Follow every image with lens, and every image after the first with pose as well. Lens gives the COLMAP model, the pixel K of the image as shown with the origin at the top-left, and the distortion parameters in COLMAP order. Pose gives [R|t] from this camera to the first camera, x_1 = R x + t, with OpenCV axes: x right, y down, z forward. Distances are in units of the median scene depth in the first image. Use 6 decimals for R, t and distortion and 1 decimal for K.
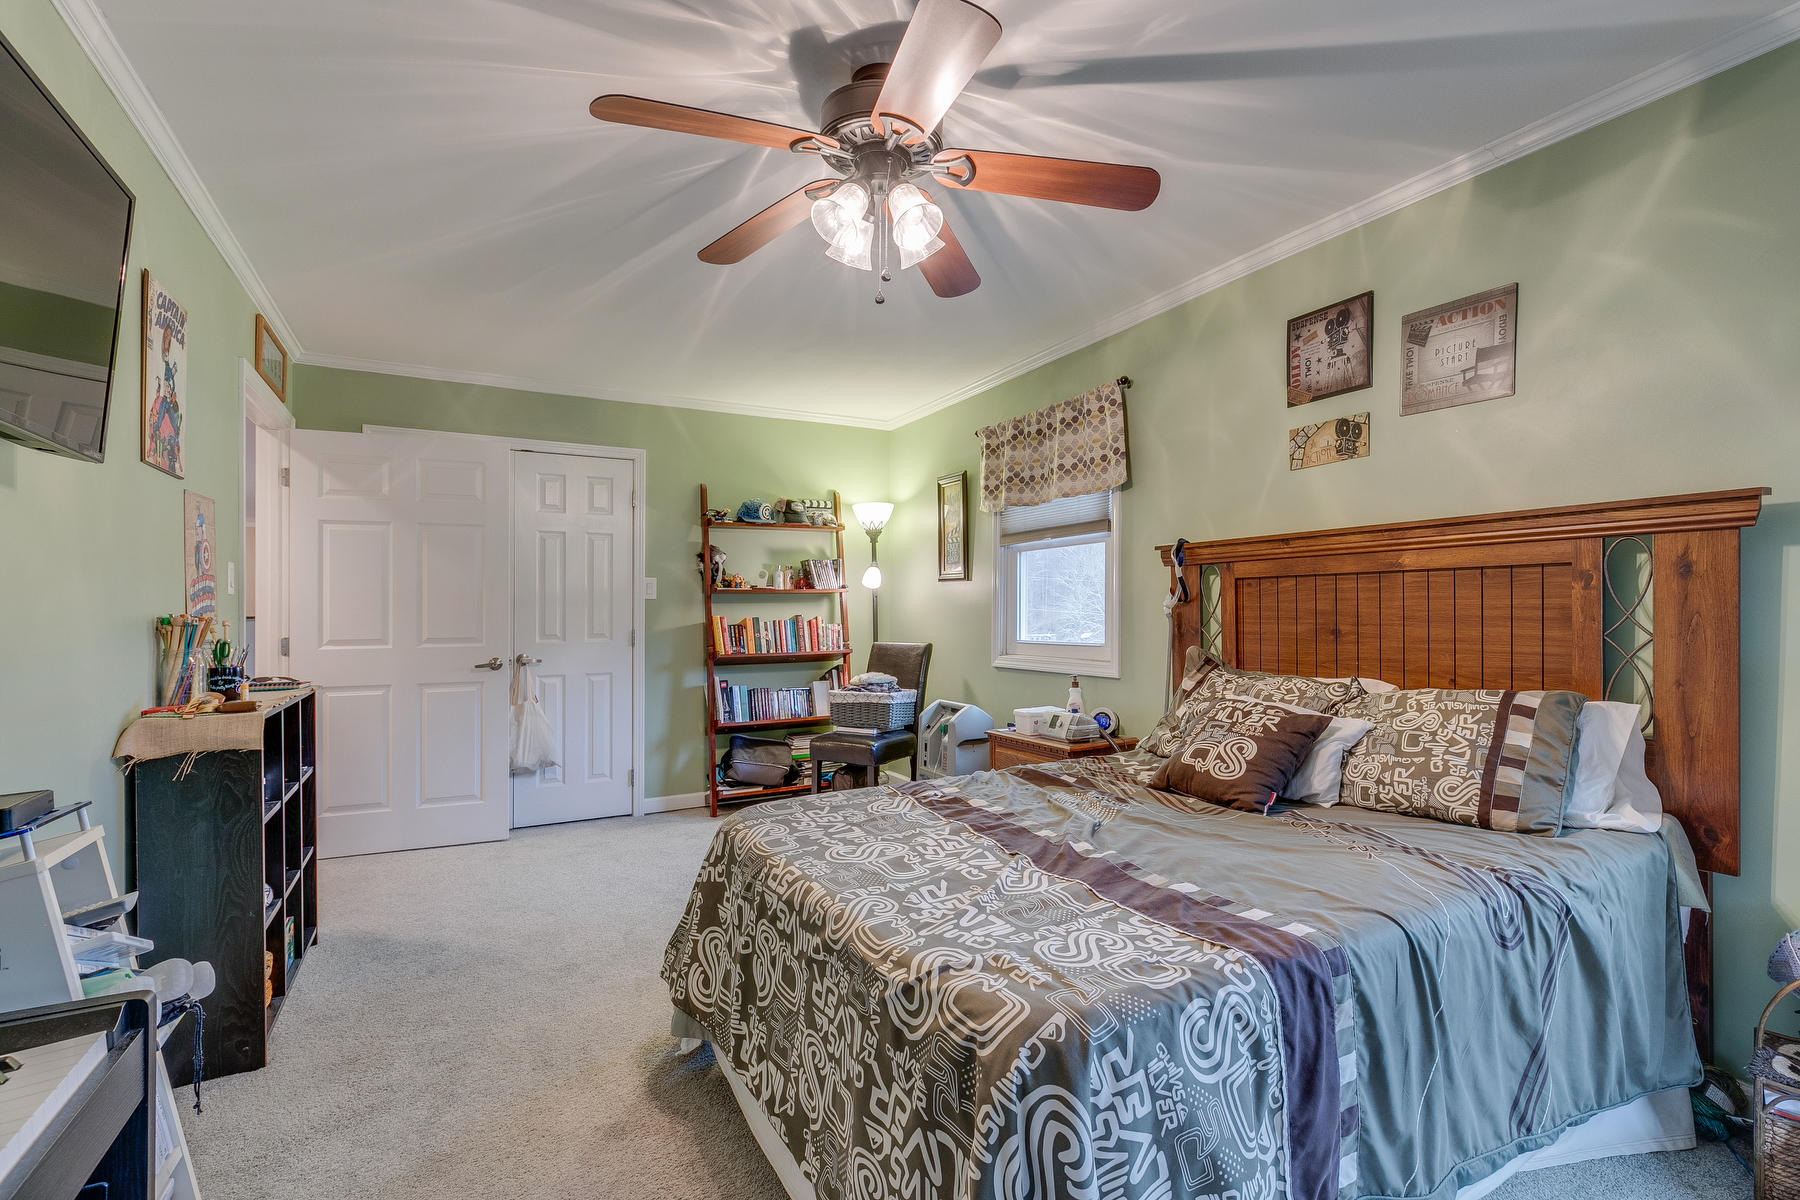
lens RADIAL K [[811.8, 0, 902.9], [0, 811.8, 610.6], [0, 0, 1]] dist [0.004415, 0.001180]
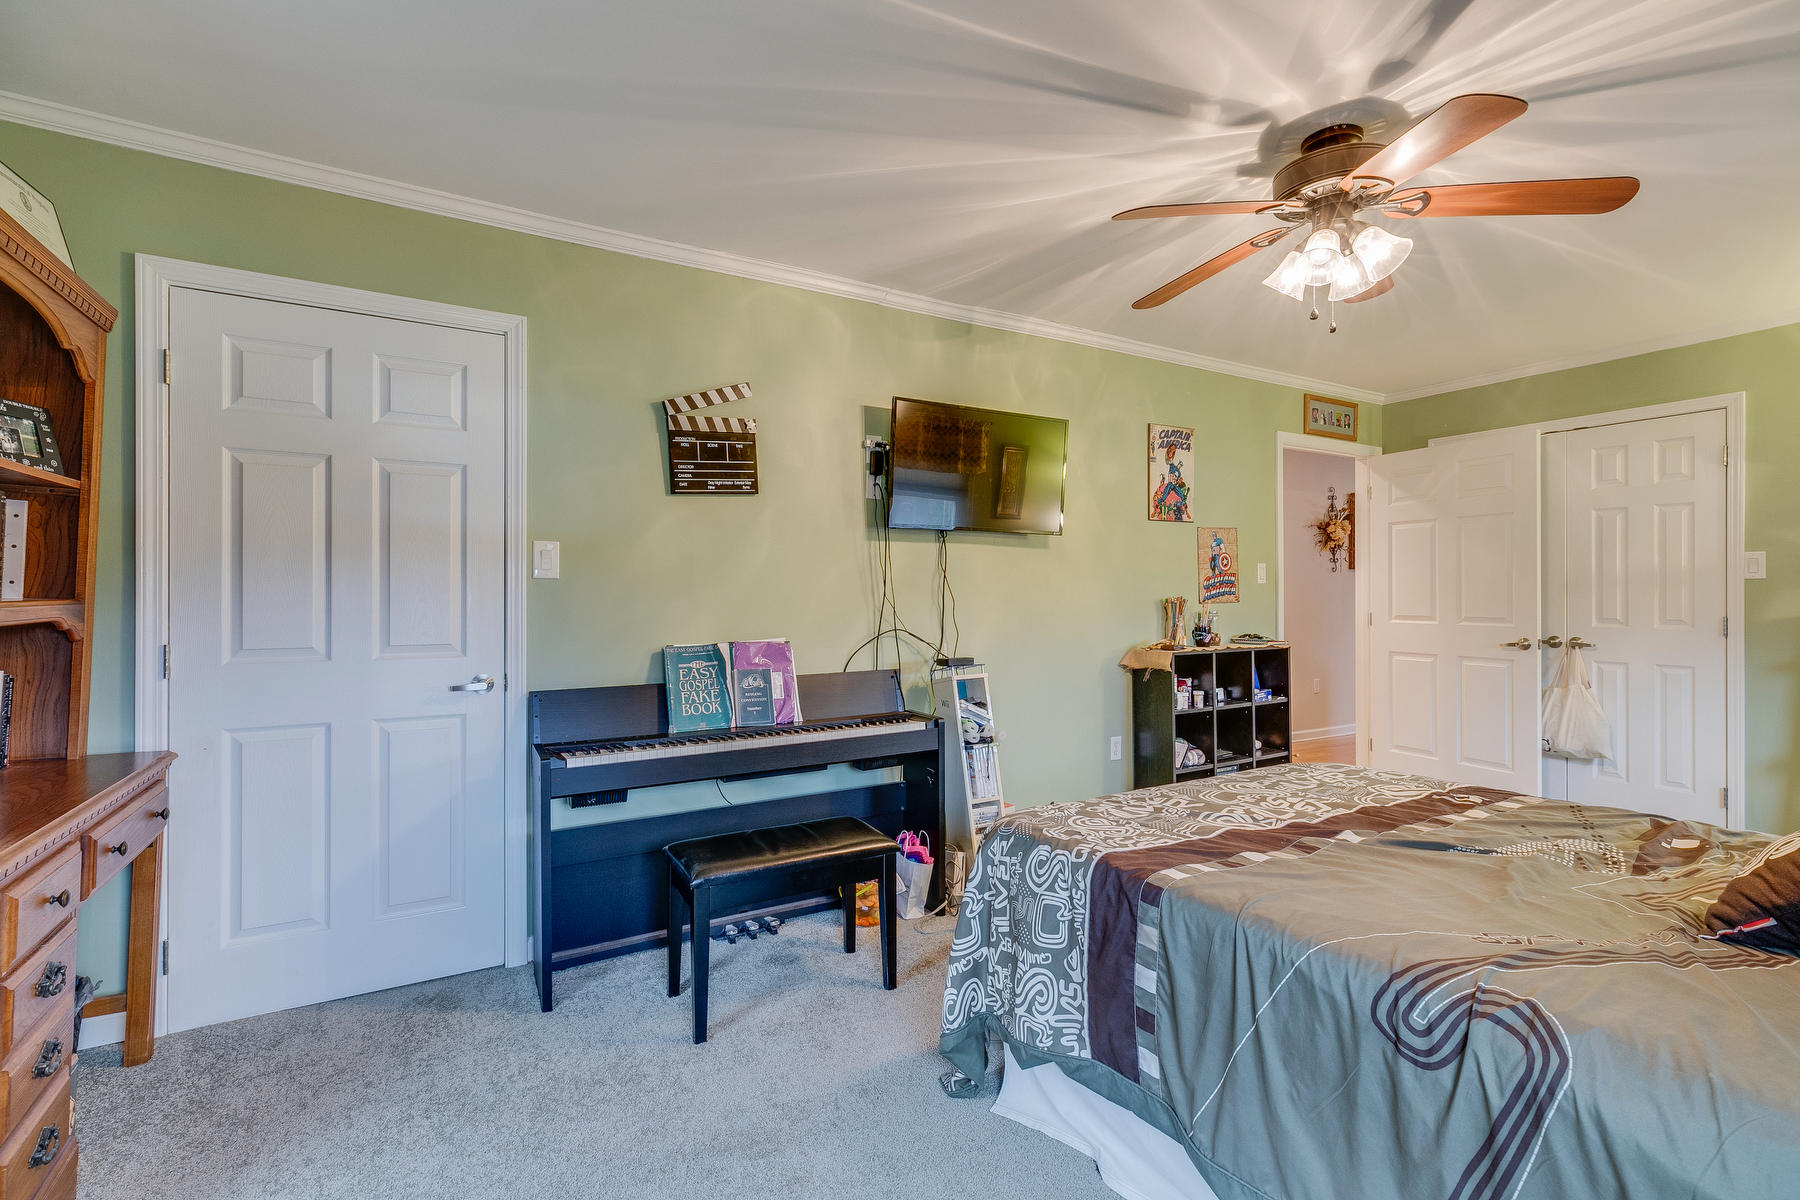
lens RADIAL K [[811.8, 0, 903.8], [0, 811.8, 590.6], [0, 0, 1]] dist [0.004415, 0.001180]
pose [[0.028820, 0.004680, -0.999574, 0.525272], [0.005434, 0.999974, 0.004839, -0.012500], [0.999570, -0.005572, 0.028794, 0.175490]]
